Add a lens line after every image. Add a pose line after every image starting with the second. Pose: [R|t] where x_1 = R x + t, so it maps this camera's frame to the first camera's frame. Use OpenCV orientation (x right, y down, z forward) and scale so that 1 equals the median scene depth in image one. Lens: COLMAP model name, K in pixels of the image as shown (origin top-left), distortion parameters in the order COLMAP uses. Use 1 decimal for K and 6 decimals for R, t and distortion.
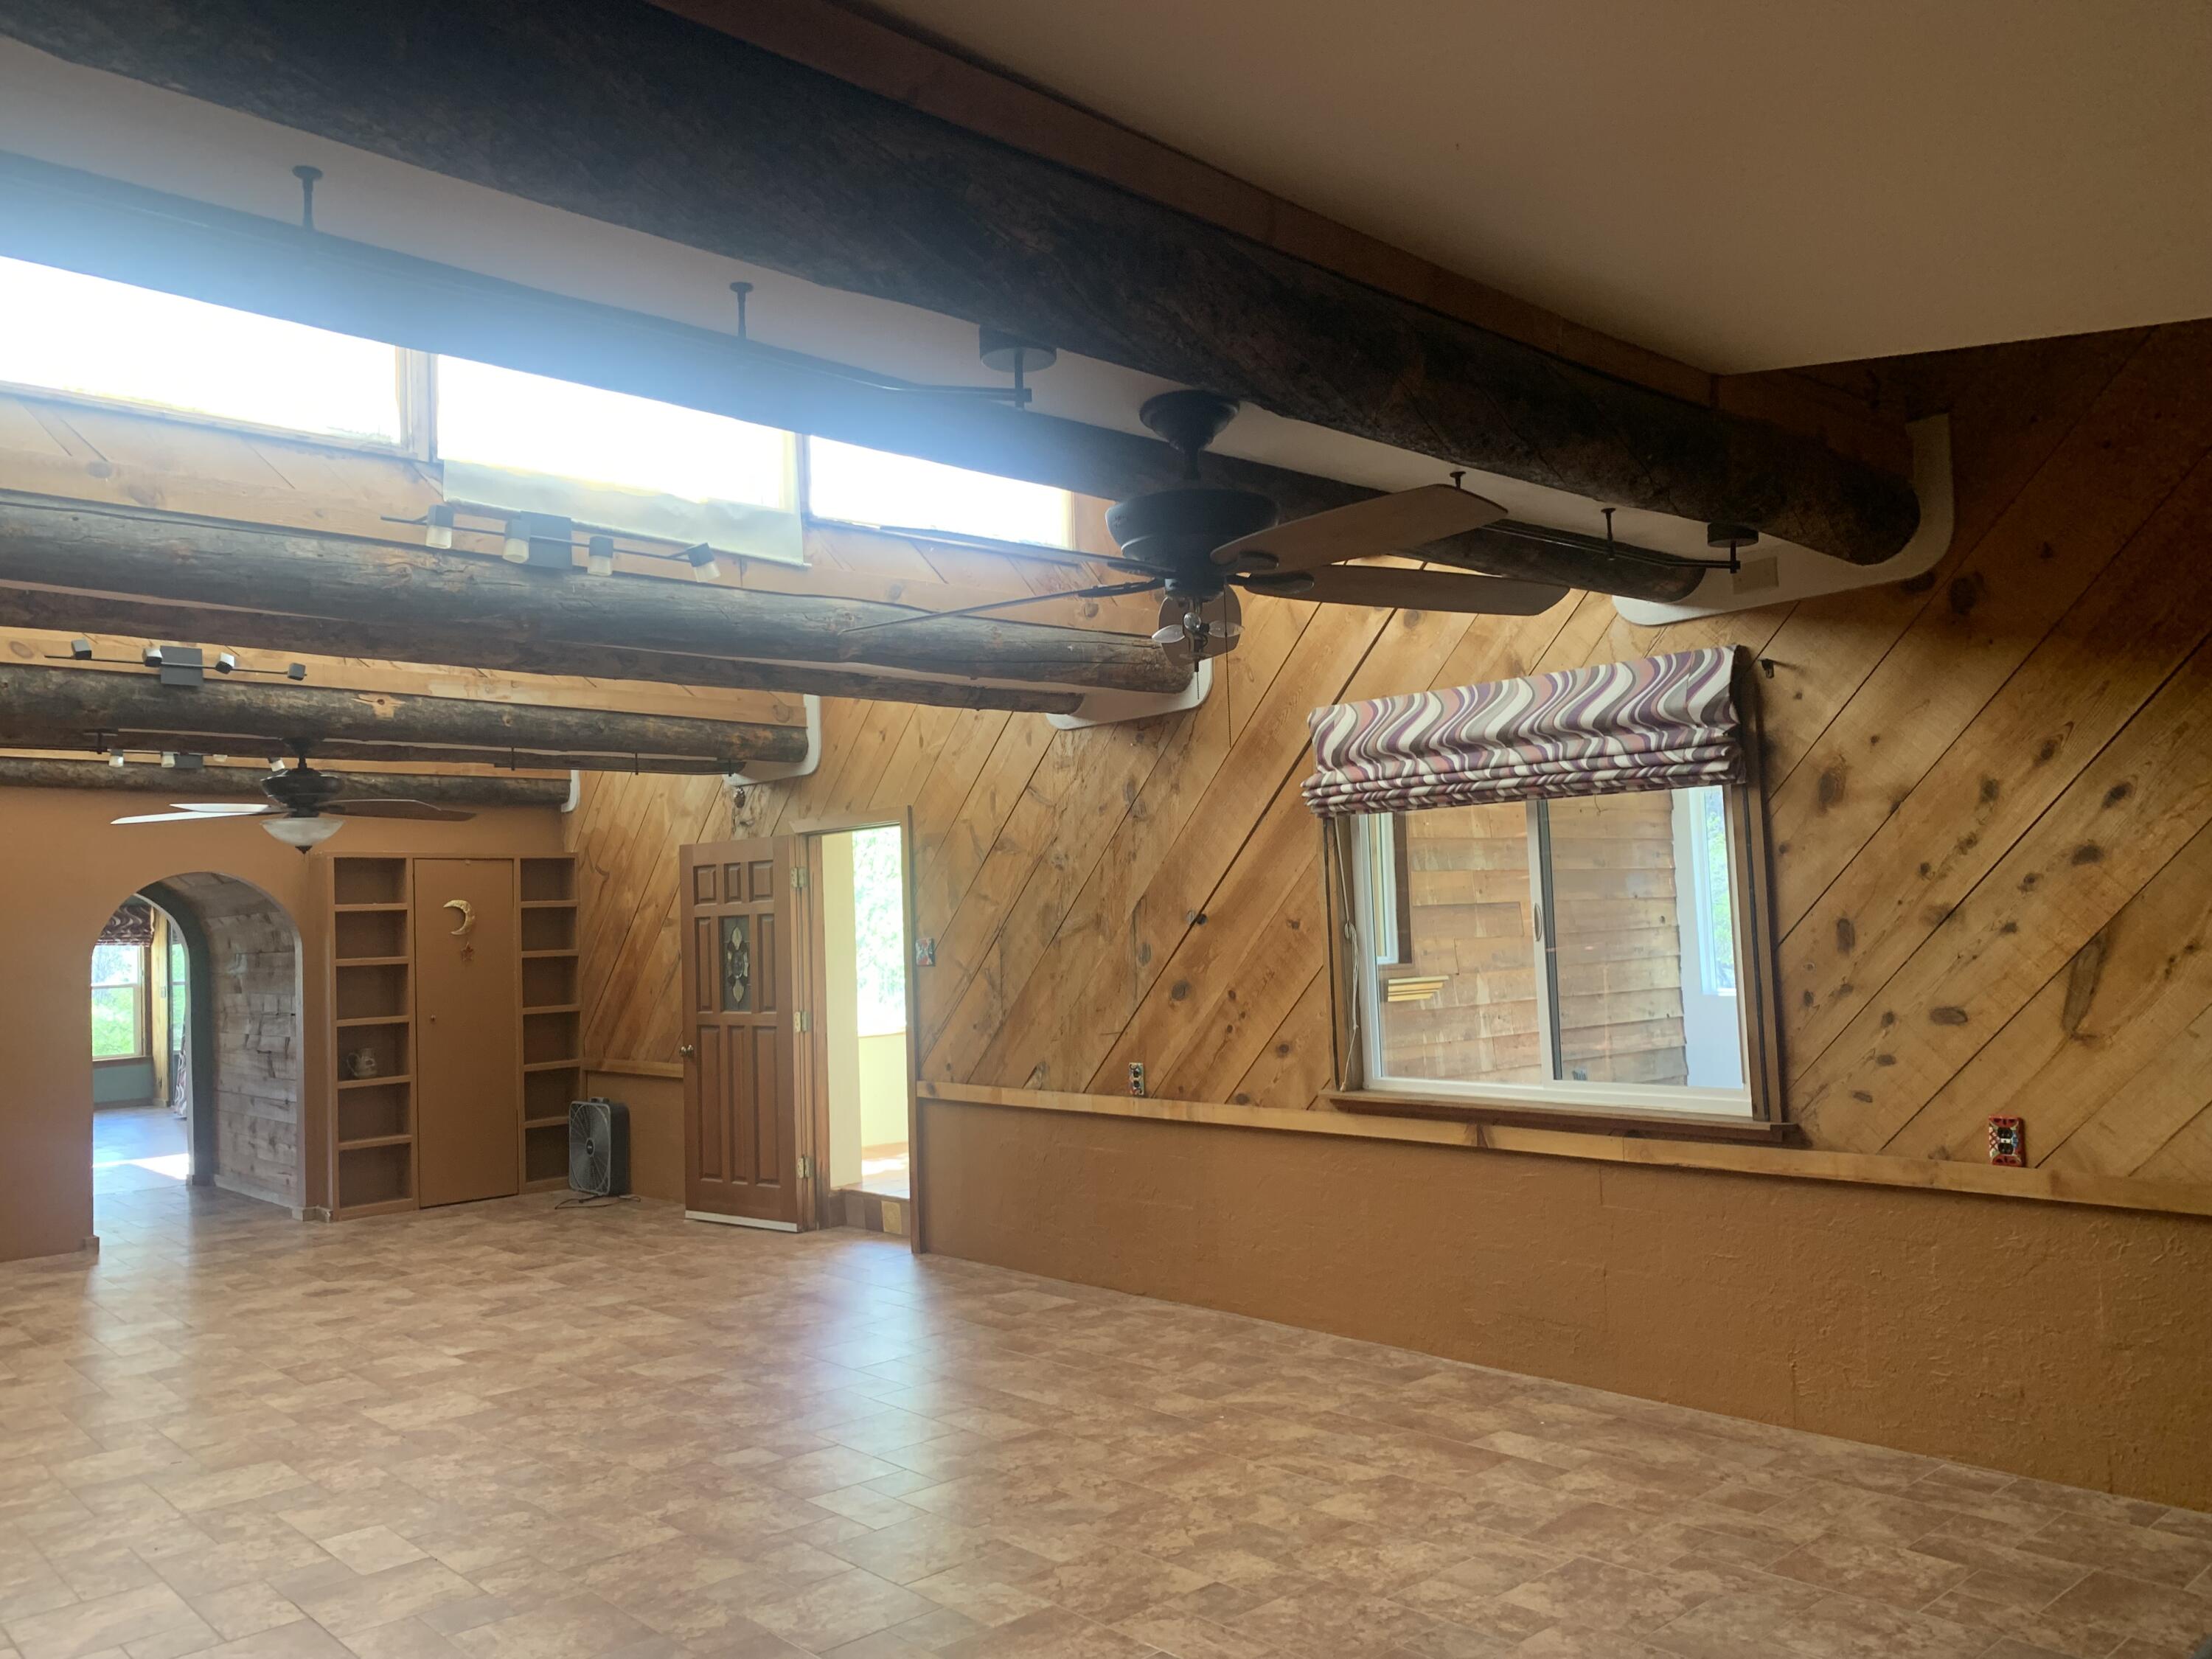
lens RADIAL K [[1730.8, 0, 1106.0], [0, 1730.8, 829.5], [0, 0, 1]] dist [0.008479, -0.003121]
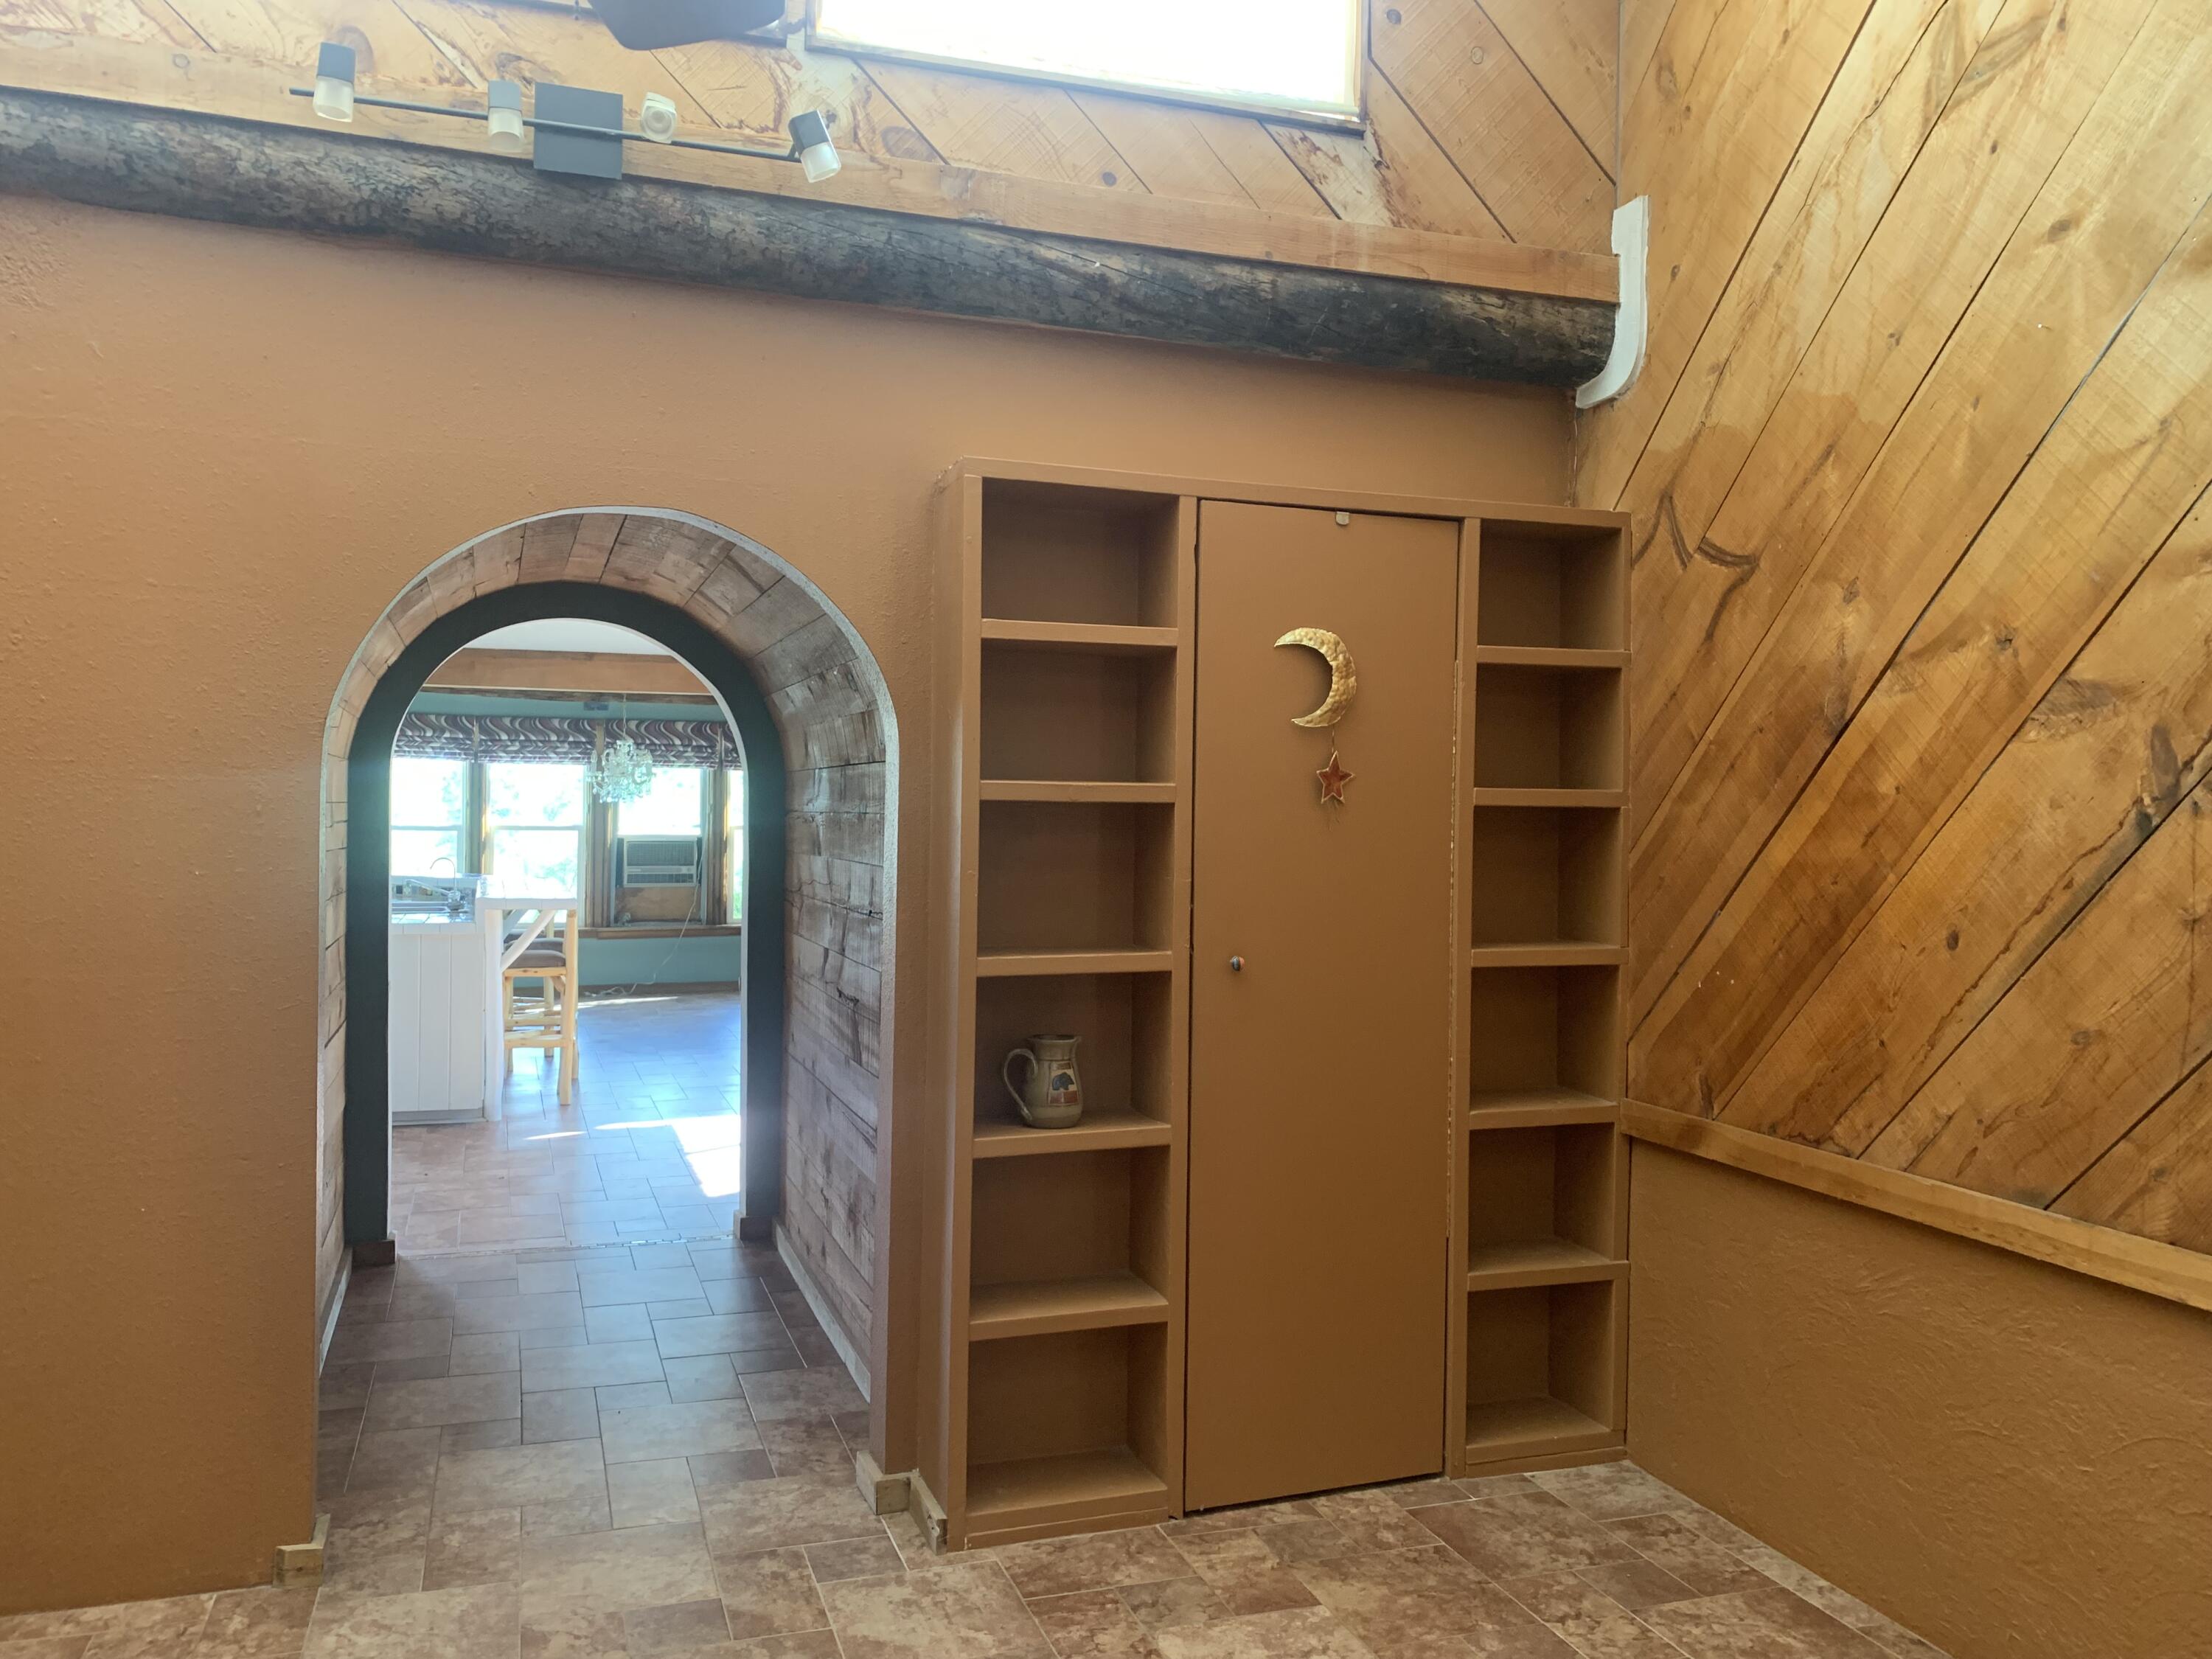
lens RADIAL K [[1689.7, 0, 1106.0], [0, 1689.7, 829.5], [0, 0, 1]] dist [0.045685, 0.000249]
pose [[0.919802, 0.053702, -0.388692, -0.289356], [-0.027028, 0.996909, 0.073775, 0.059348], [0.391452, -0.057352, 0.918410, 0.698299]]
